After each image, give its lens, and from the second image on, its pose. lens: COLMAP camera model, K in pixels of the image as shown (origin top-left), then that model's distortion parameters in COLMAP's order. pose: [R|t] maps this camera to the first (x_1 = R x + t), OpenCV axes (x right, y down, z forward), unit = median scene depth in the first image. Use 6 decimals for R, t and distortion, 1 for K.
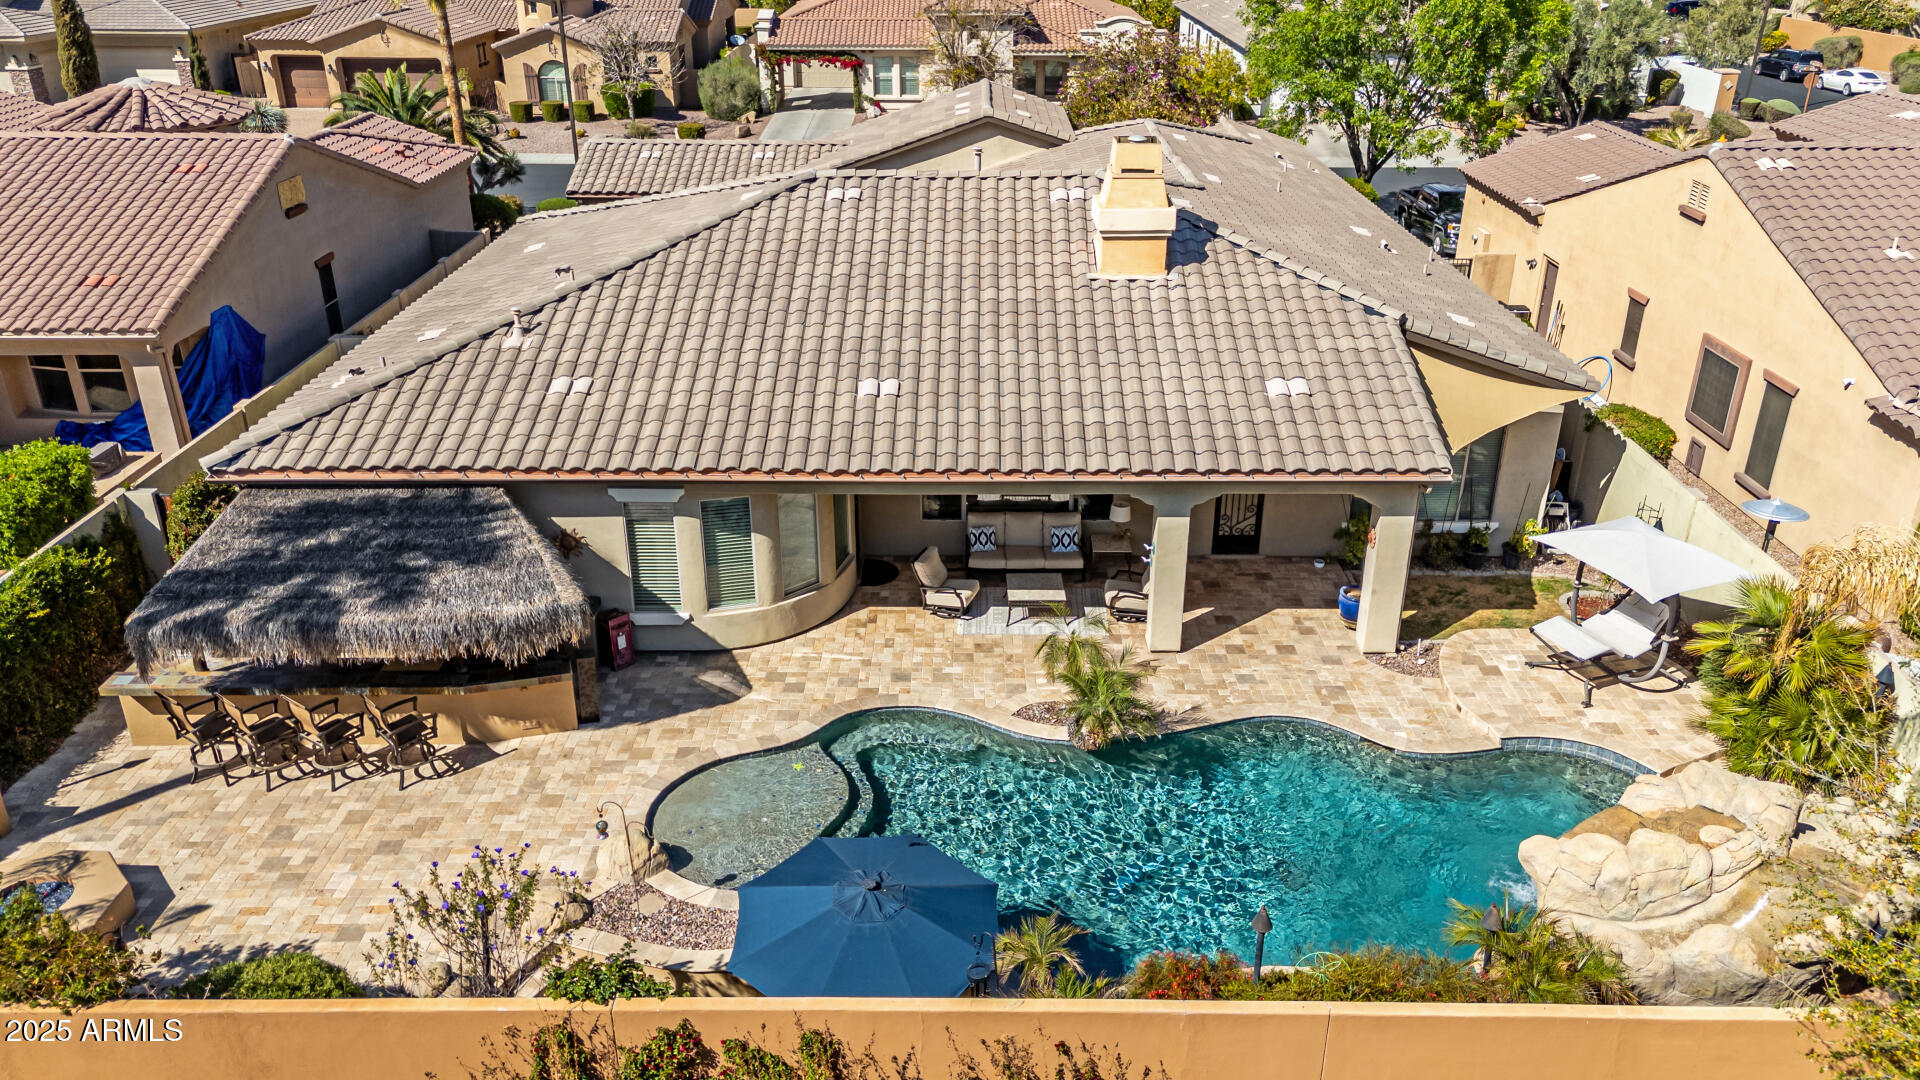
lens RADIAL K [[1410.1, 0, 960.0], [0, 1410.1, 540.0], [0, 0, 1]] dist [0.097087, -0.108570]
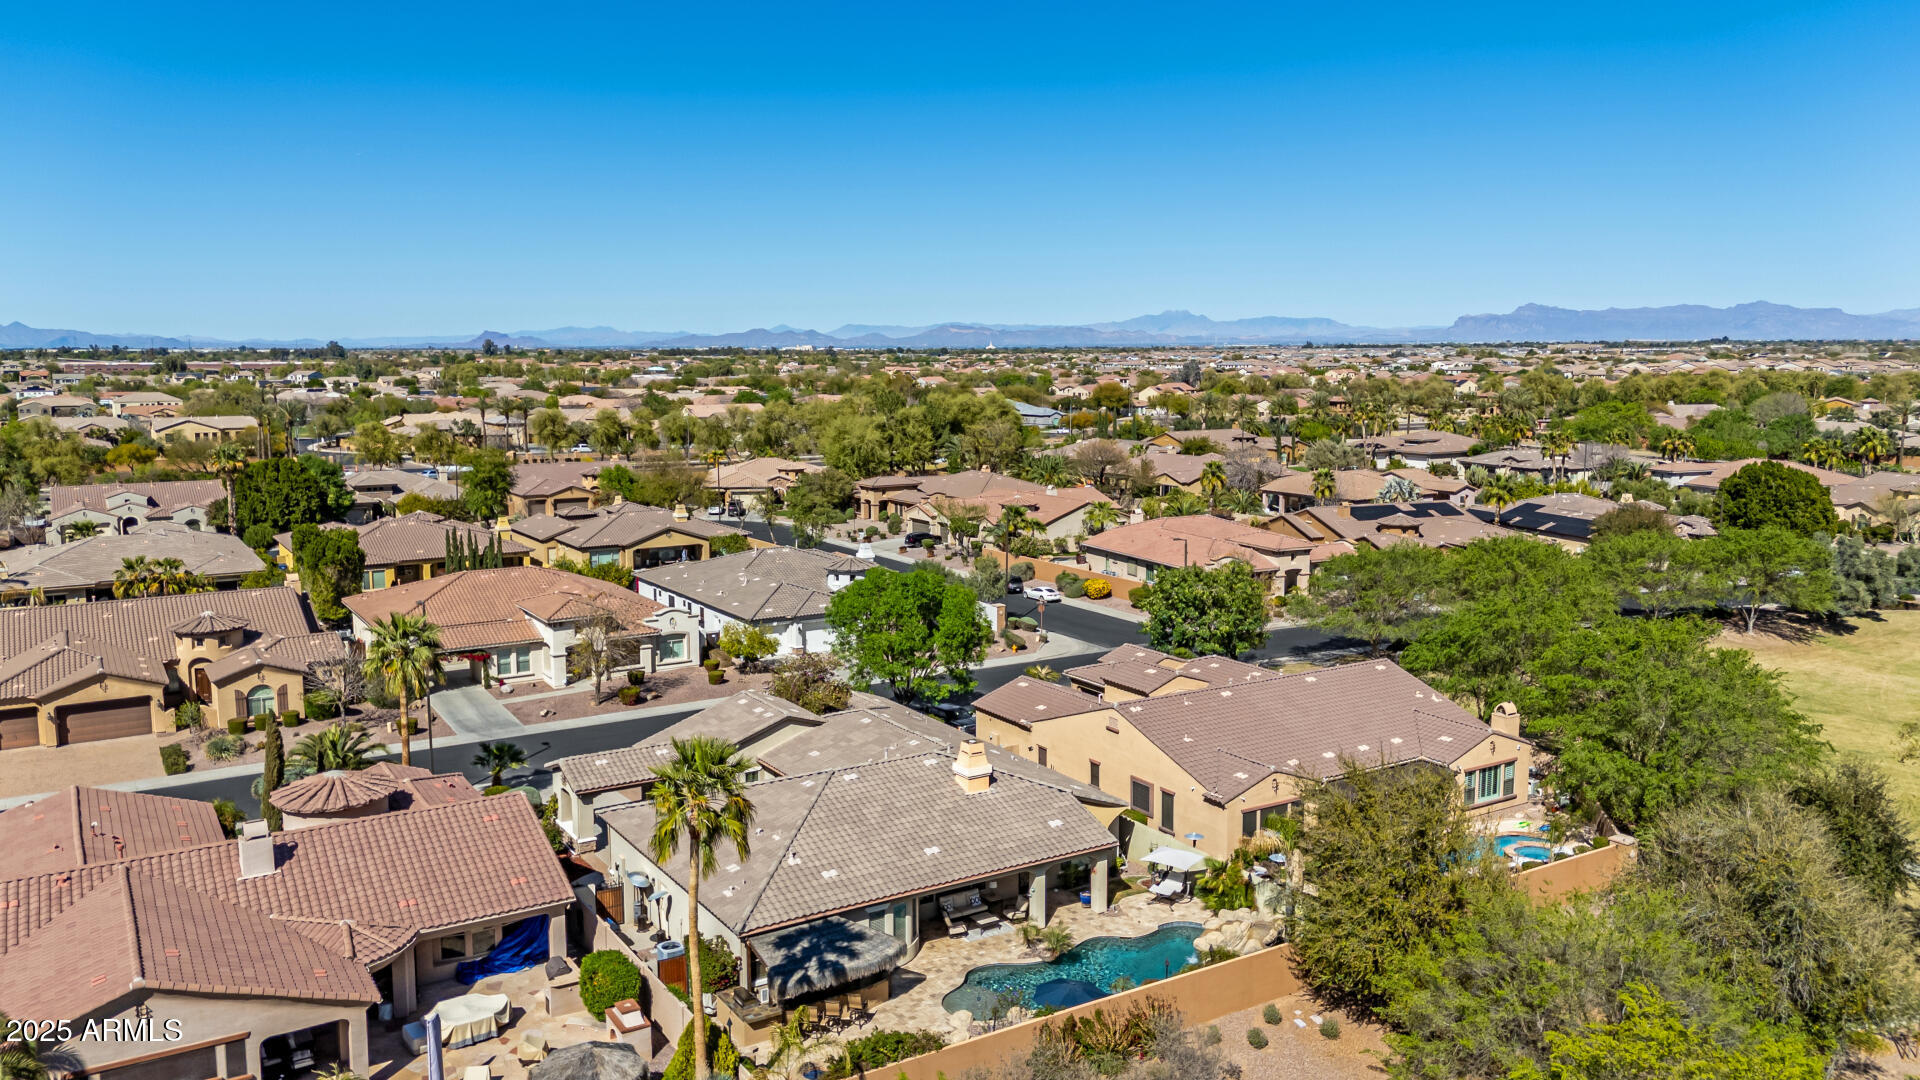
lens RADIAL K [[1410.1, 0, 960.0], [0, 1410.1, 540.0], [0, 0, 1]] dist [0.097087, -0.108570]
pose [[0.844778, -0.074452, 0.529912, -1.415550], [0.228000, 0.945968, -0.230567, -0.034994], [-0.484113, 0.315598, 0.816108, -1.424331]]
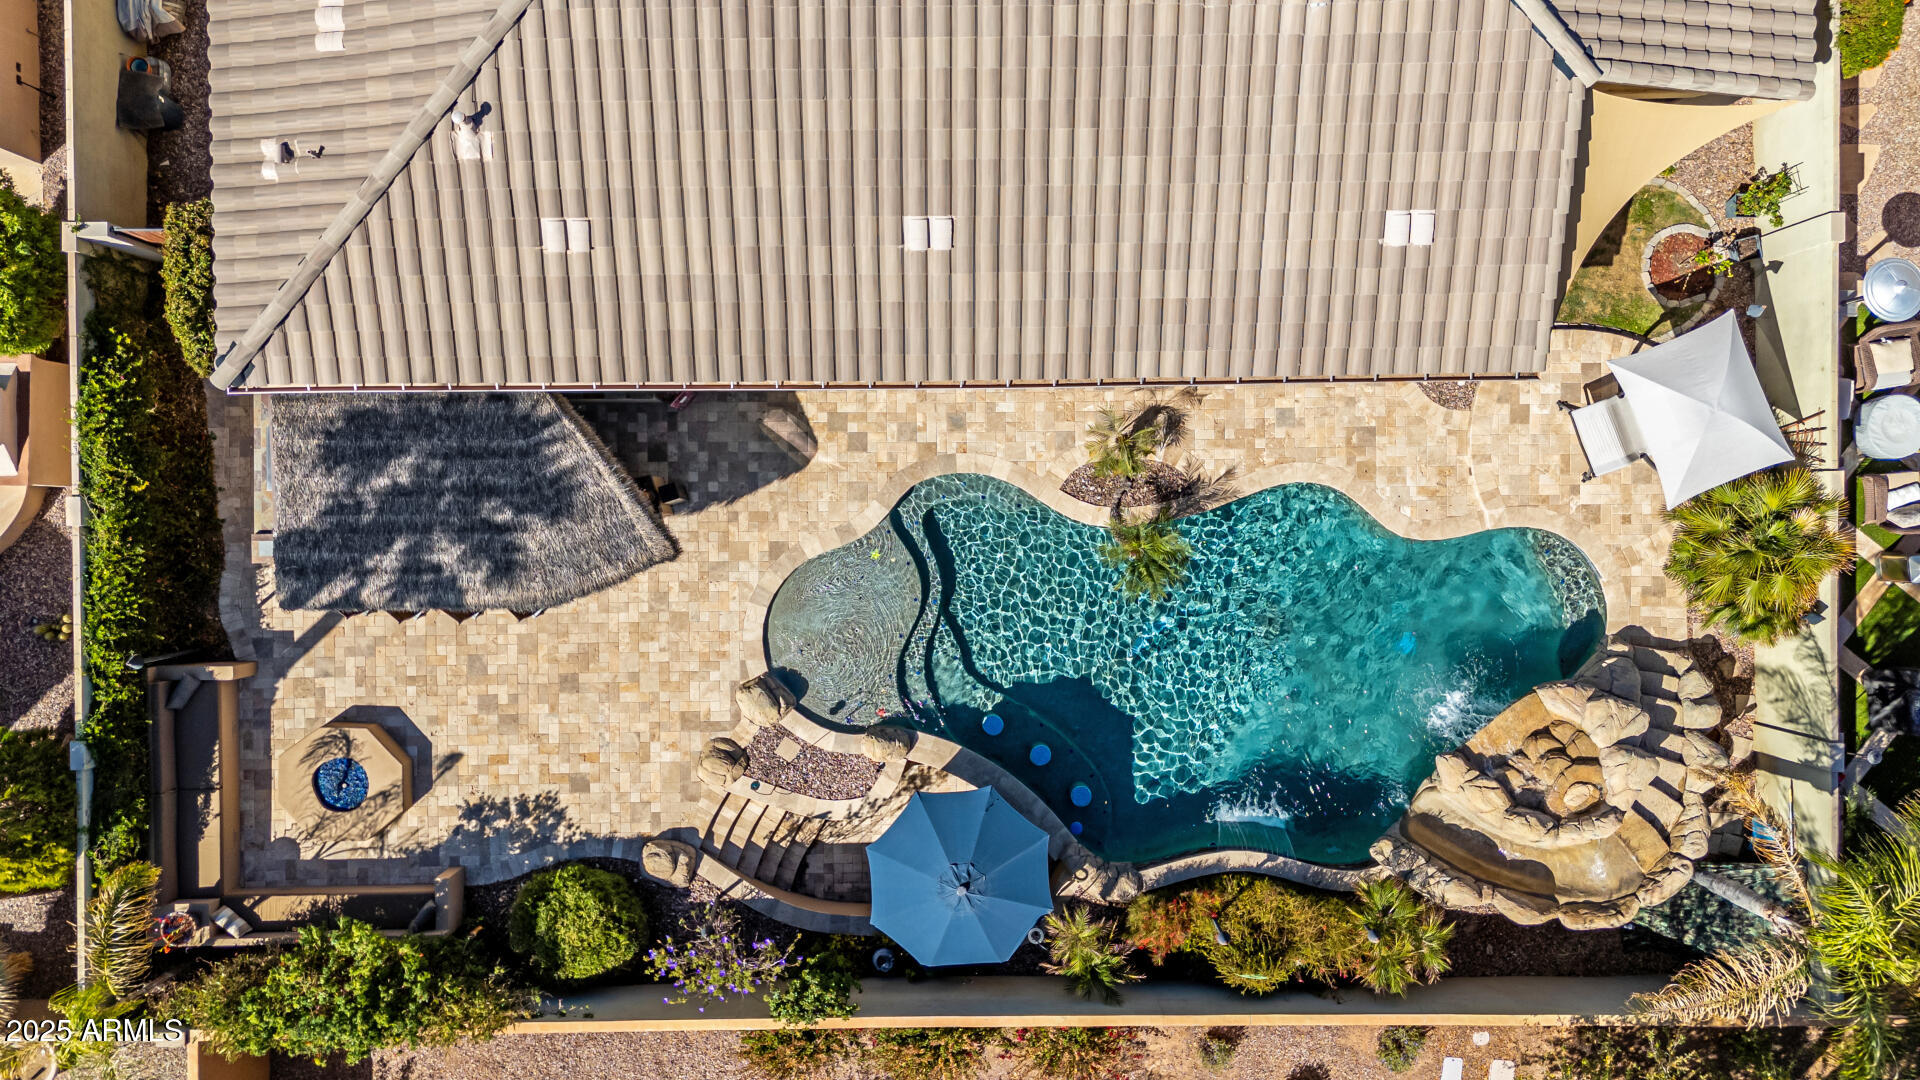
lens RADIAL K [[1372.4, 0, 958.5], [0, 1372.4, 531.4], [0, 0, 1]] dist [0.078002, -0.062491]
pose [[0.999887, -0.014058, 0.005272, -0.047047], [0.001147, 0.421629, 0.906768, -0.795052], [-0.014970, -0.906660, 0.421597, 0.496970]]
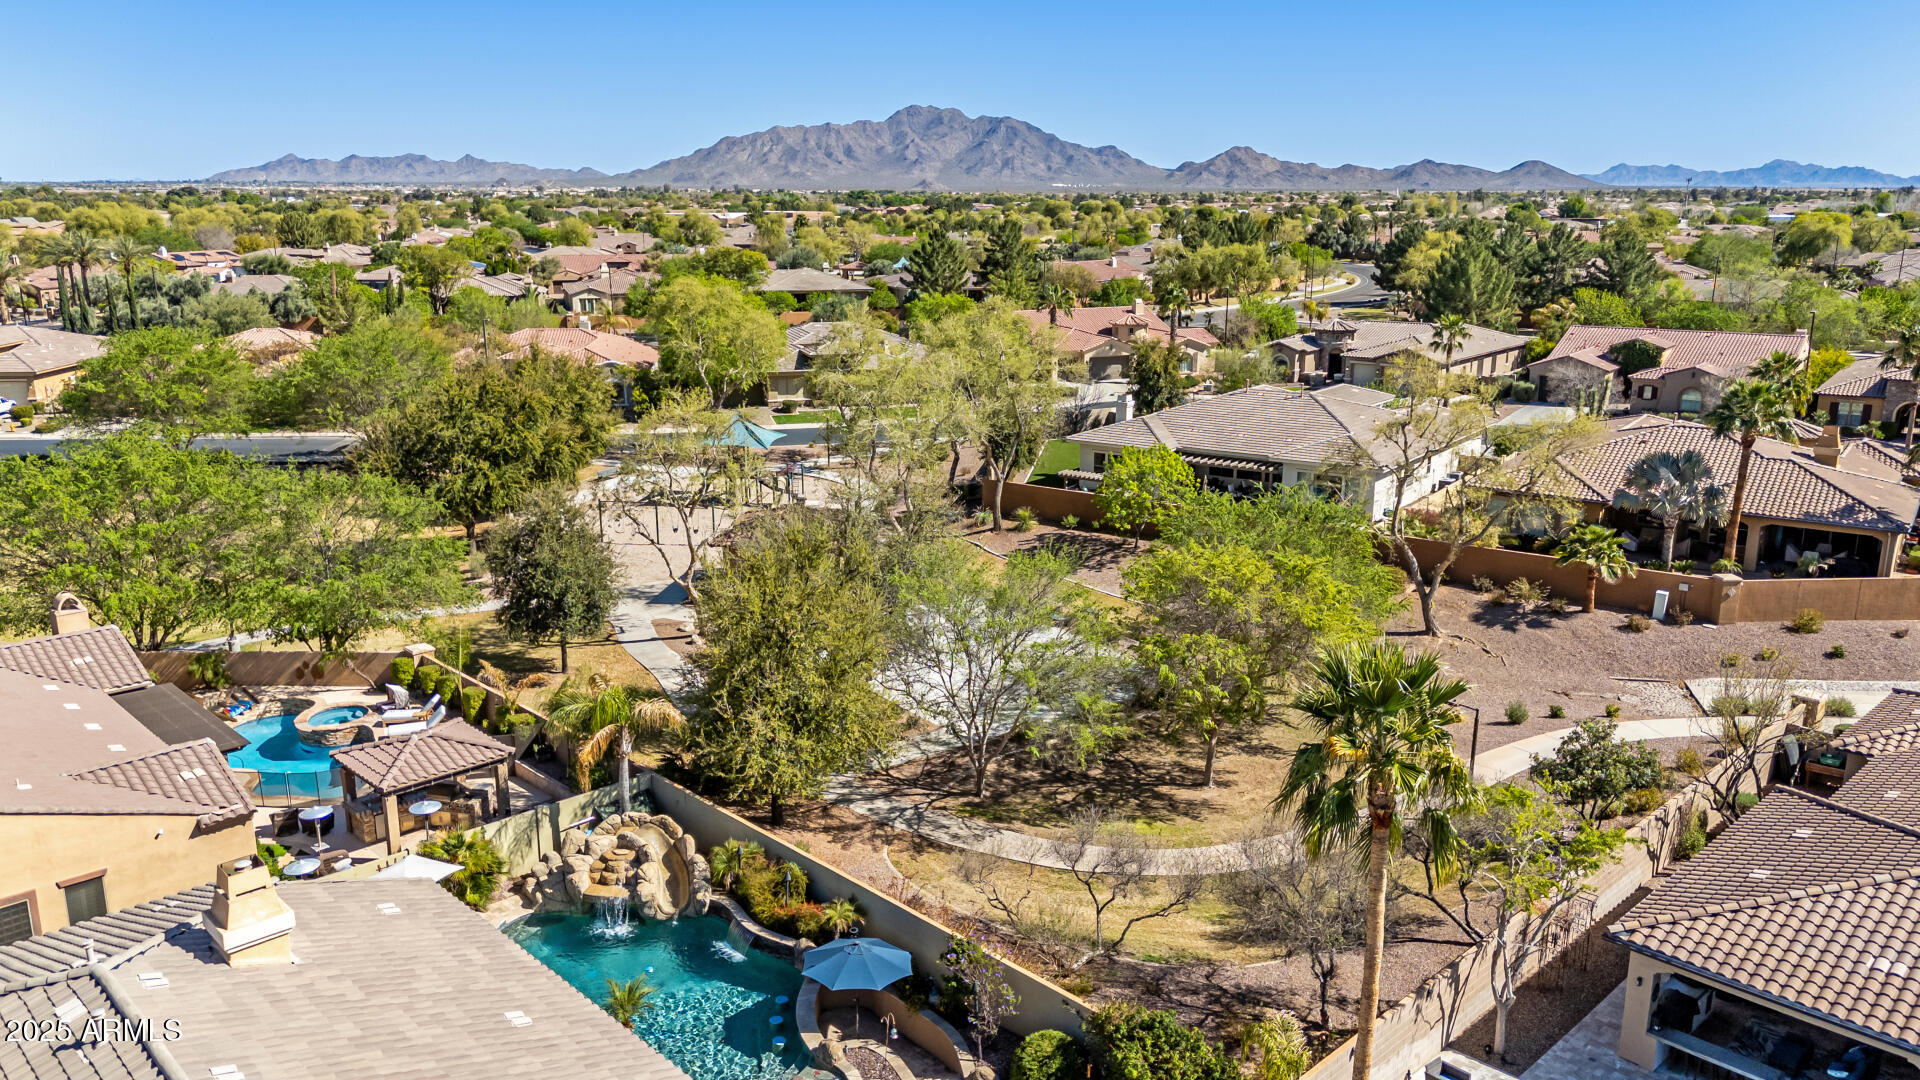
lens RADIAL K [[1410.1, 0, 960.0], [0, 1410.1, 540.0], [0, 0, 1]] dist [0.097087, -0.108570]
pose [[-0.696205, -0.172134, 0.696899, -1.217191], [0.303195, 0.809465, 0.502831, -1.025977], [-0.650670, 0.561370, -0.511364, 1.184779]]
